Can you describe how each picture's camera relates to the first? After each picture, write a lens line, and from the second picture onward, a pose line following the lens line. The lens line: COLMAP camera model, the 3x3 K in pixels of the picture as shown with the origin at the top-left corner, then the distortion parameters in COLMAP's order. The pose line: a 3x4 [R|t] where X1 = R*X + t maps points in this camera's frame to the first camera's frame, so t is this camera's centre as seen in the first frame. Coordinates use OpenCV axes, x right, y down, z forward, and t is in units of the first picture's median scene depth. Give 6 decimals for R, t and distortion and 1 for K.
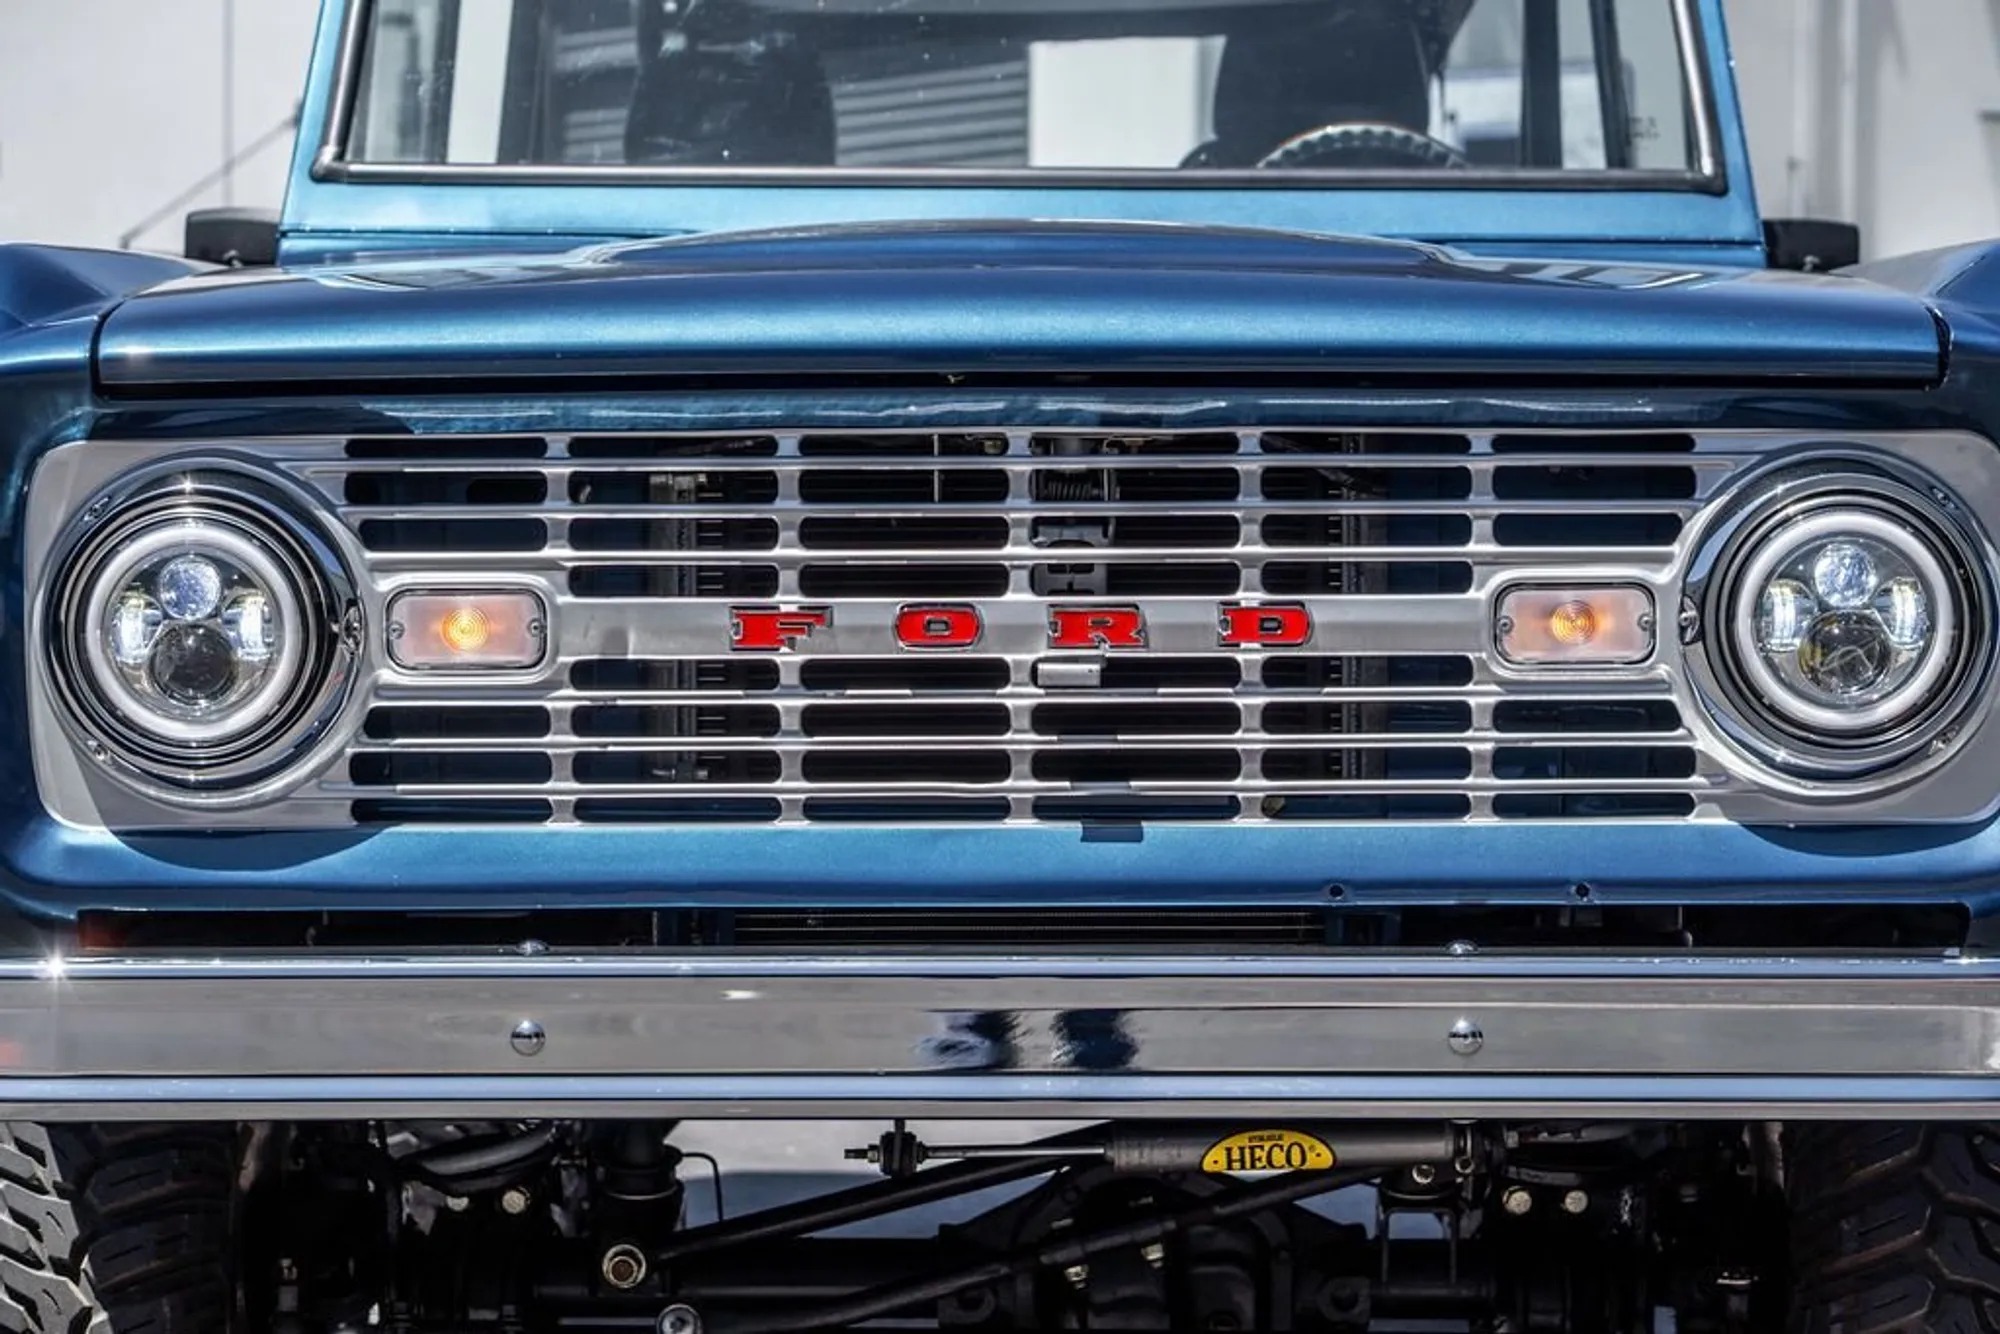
lens RADIAL K [[4284.7, 0, 1028.5], [0, 4284.7, 657.5], [0, 0, 1]] dist [0.069280, -0.199358]
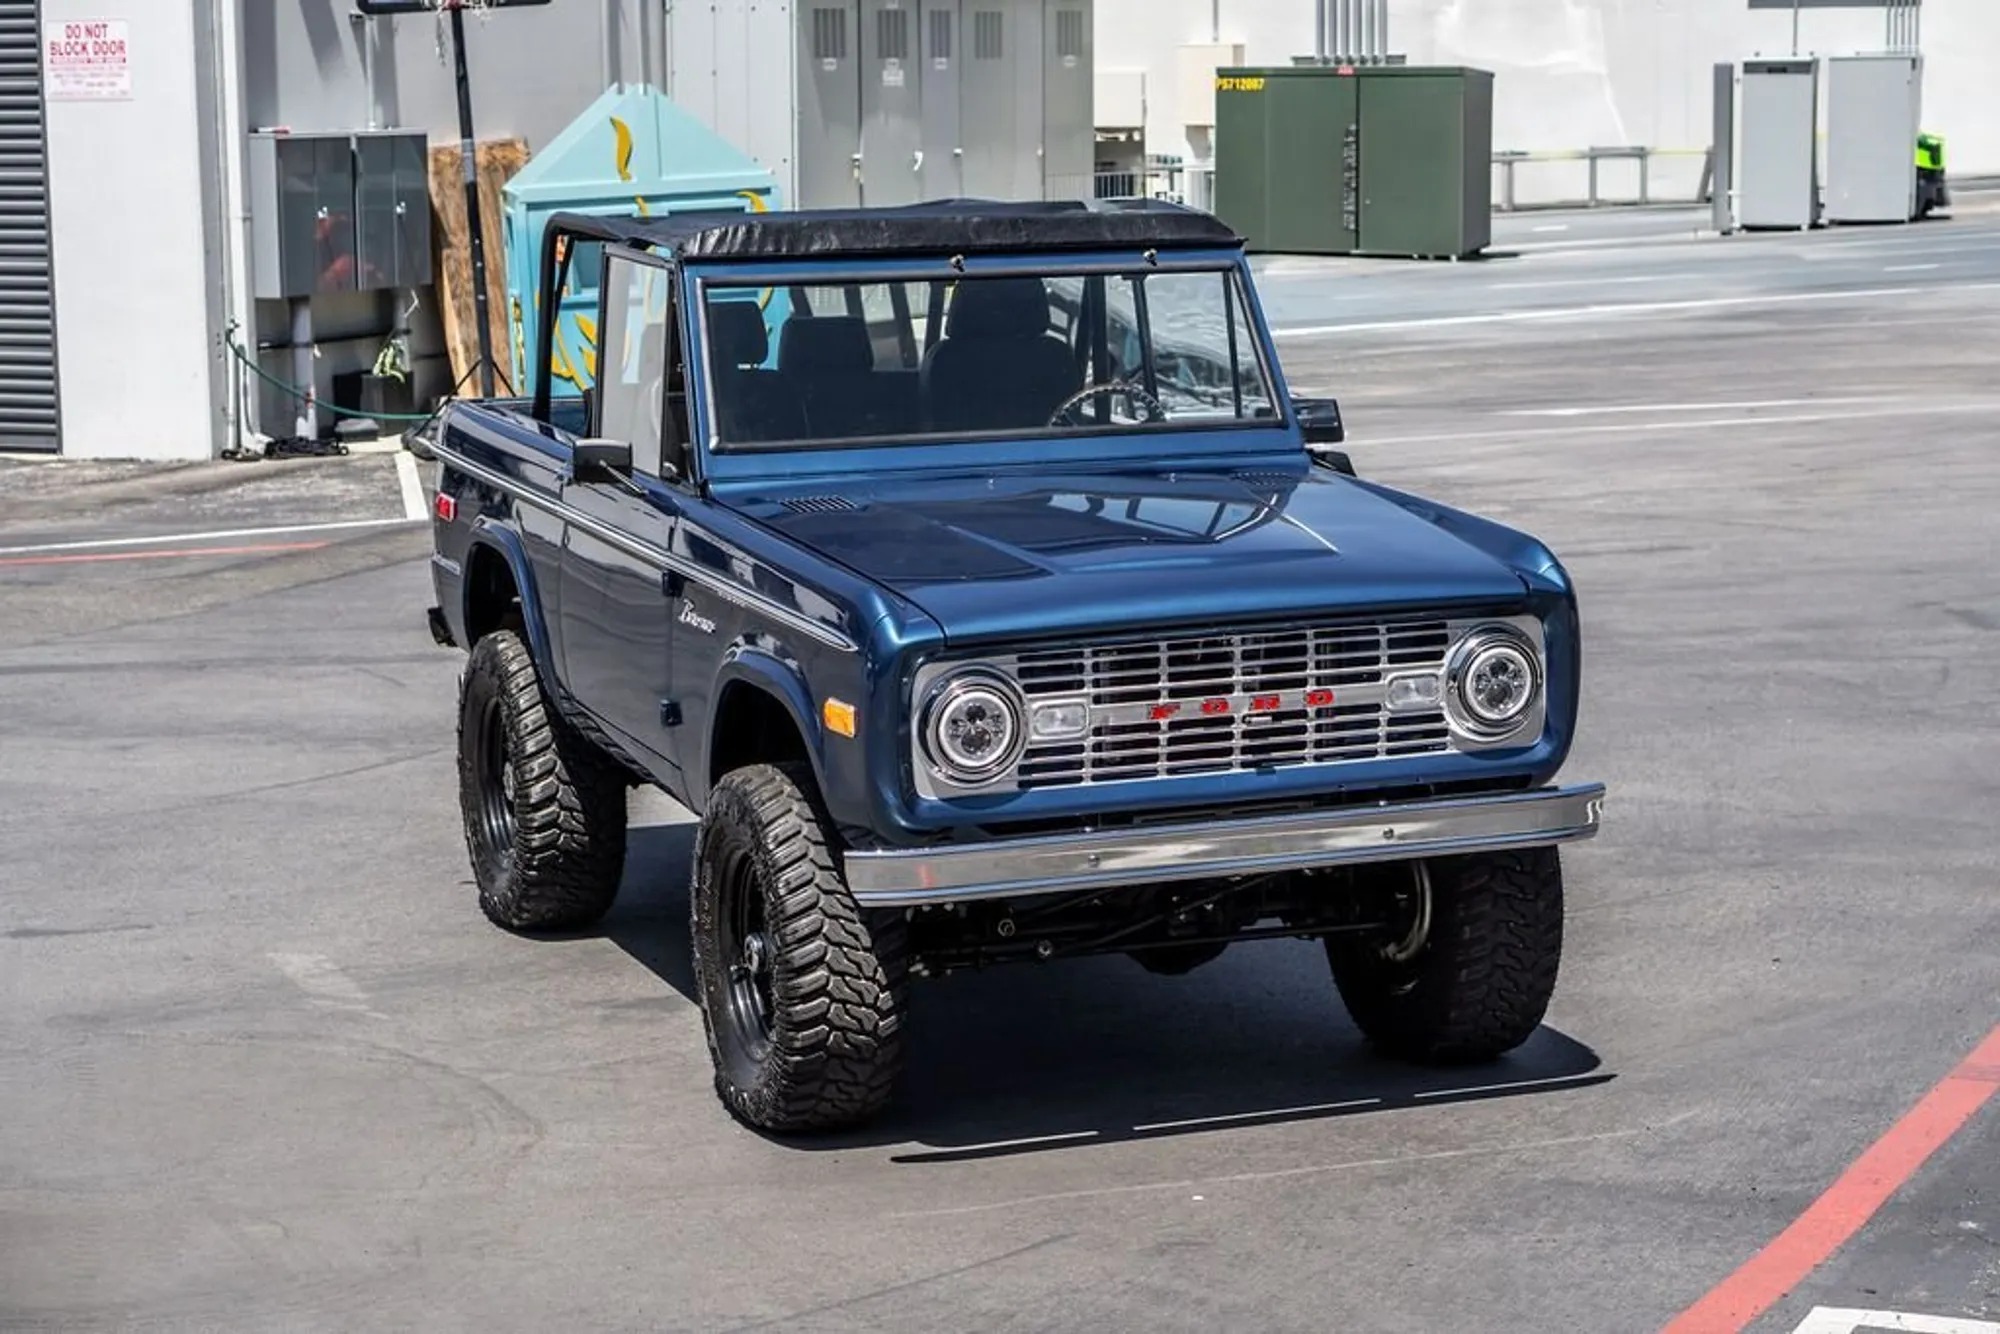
lens RADIAL K [[4284.7, 0, 1028.5], [0, 4284.7, 657.5], [0, 0, 1]] dist [0.069280, -0.199358]
pose [[0.932254, -0.070535, 0.354863, -1.152086], [0.023861, 0.990663, 0.134226, -0.427683], [-0.361017, -0.116665, 0.925233, -1.608474]]
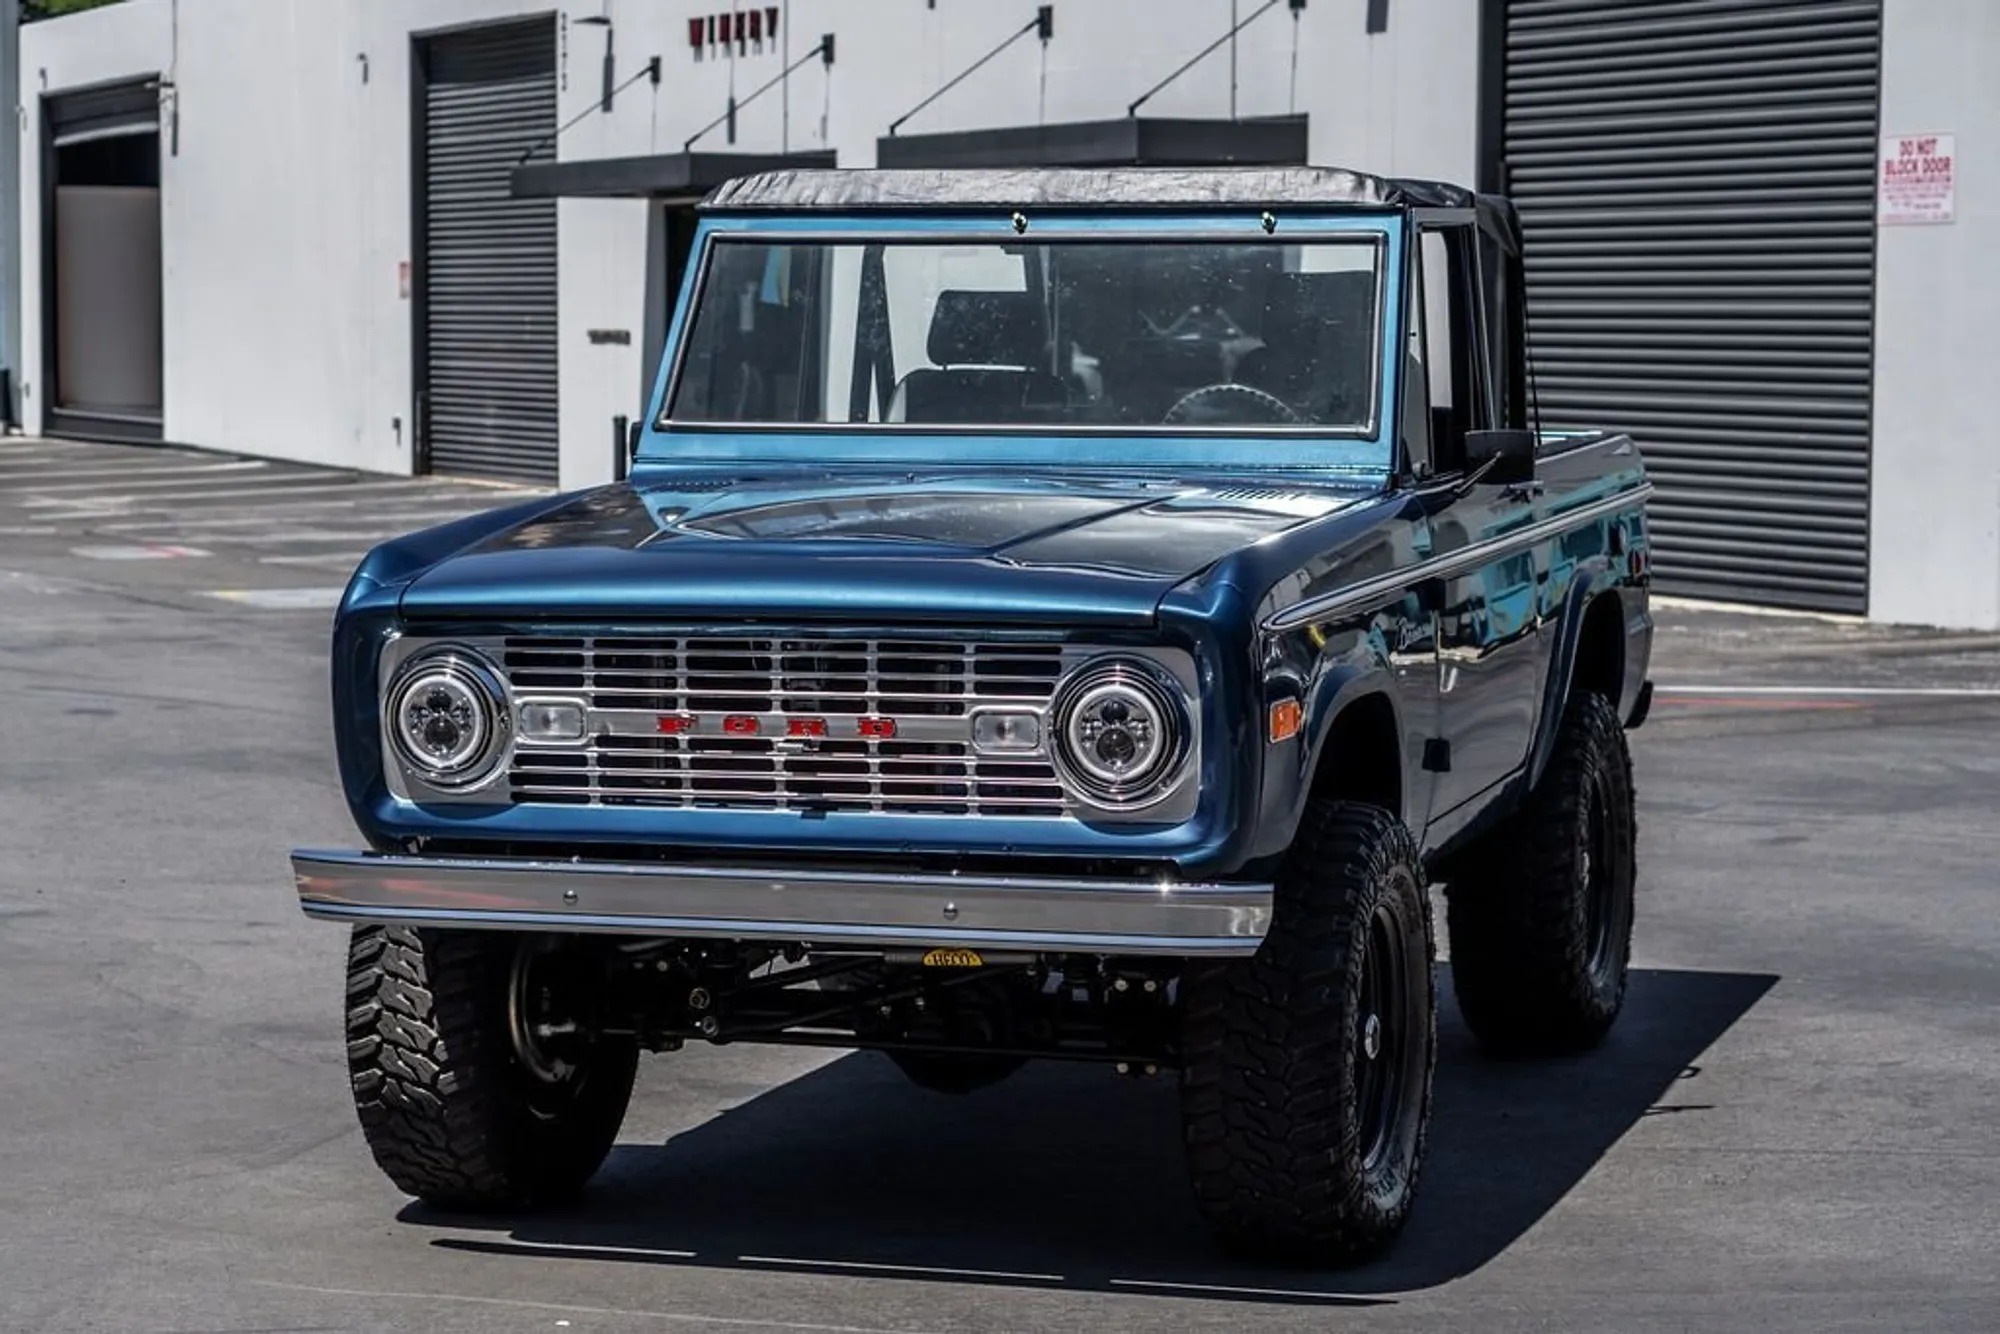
lens RADIAL K [[4574.0, 0, 952.9], [0, 4574.0, 709.2], [0, 0, 1]] dist [0.042282, 0.218154]
pose [[0.953326, 0.022467, -0.301106, 0.818906], [-0.000056, 0.997241, 0.074233, -0.196272], [0.301943, -0.070751, 0.950697, -1.283716]]
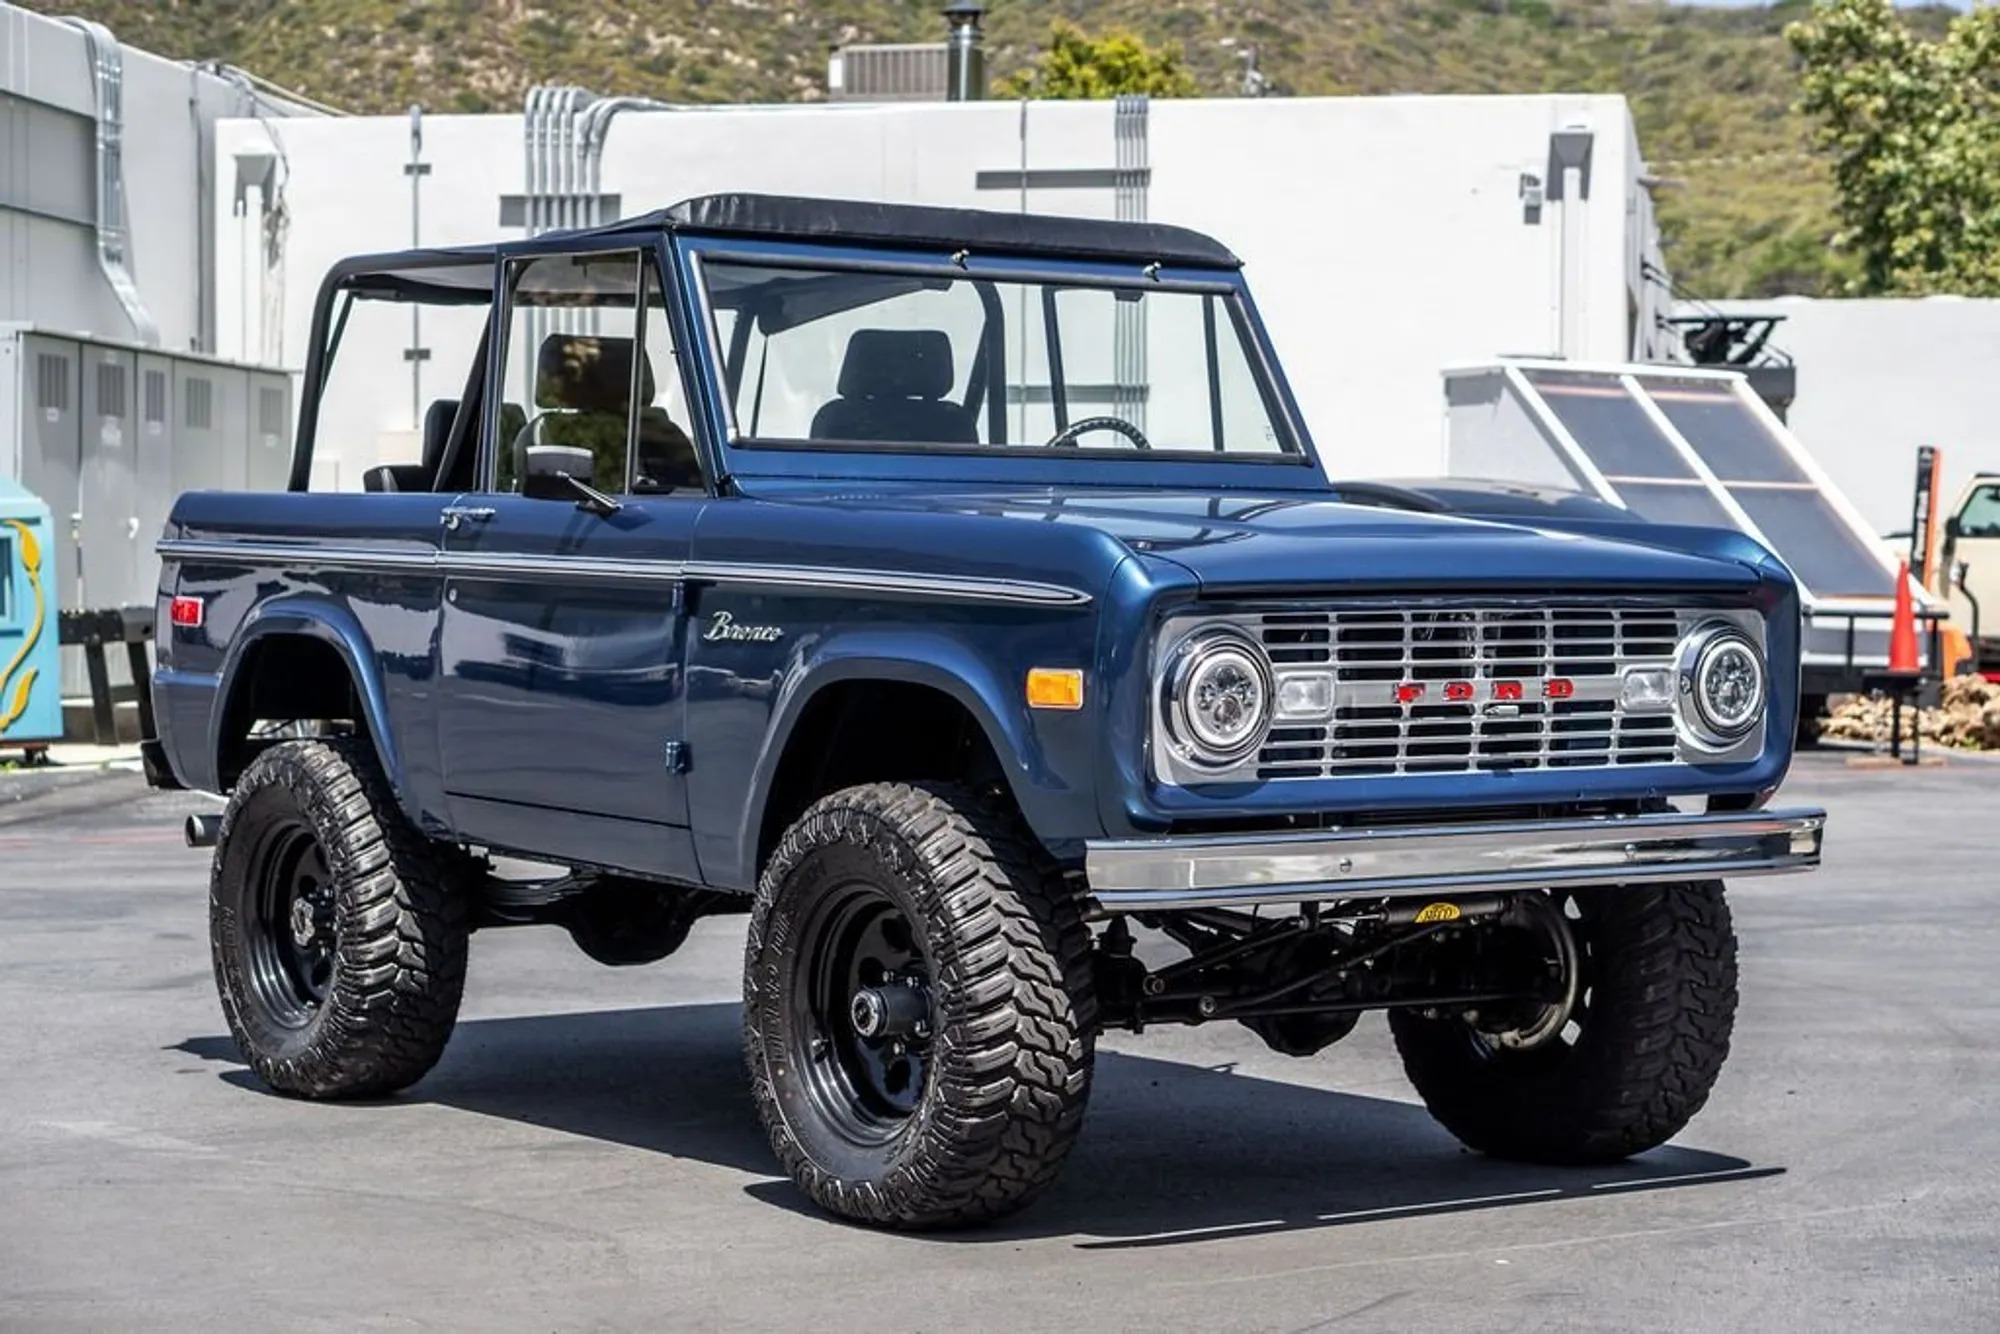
lens RADIAL K [[4284.7, 0, 1028.5], [0, 4284.7, 657.5], [0, 0, 1]] dist [0.069280, -0.199358]
pose [[0.806921, -0.010458, 0.590567, -1.651772], [0.007003, 0.999942, 0.008139, -0.047863], [-0.590618, -0.002432, 0.806948, -0.821041]]
